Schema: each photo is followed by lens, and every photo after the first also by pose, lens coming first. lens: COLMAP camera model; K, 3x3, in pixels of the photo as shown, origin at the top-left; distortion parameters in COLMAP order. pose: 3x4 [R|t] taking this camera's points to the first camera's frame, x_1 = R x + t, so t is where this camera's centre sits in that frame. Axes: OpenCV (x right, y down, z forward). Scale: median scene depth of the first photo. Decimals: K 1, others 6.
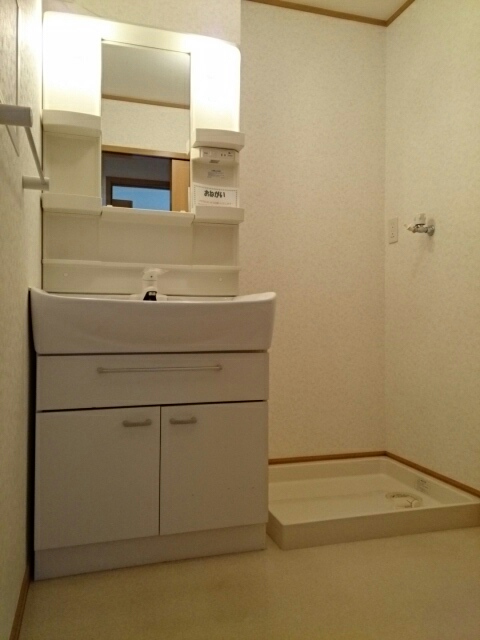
lens RADIAL K [[515.4, 0, 231.2], [0, 515.4, 321.7], [0, 0, 1]] dist [0.093719, -0.061809]
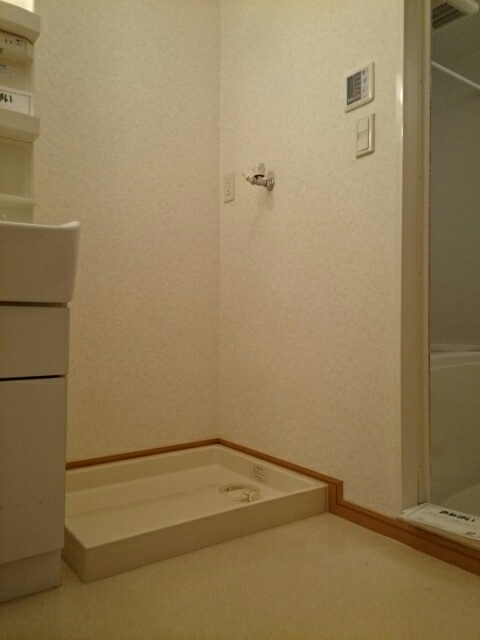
lens RADIAL K [[515.4, 0, 238.8], [0, 515.4, 316.3], [0, 0, 1]] dist [0.093719, -0.061809]
pose [[0.942467, 0.011770, 0.334091, 0.042773], [-0.008519, 0.999901, -0.011195, 0.062681], [-0.334190, 0.007705, 0.942474, 0.201180]]
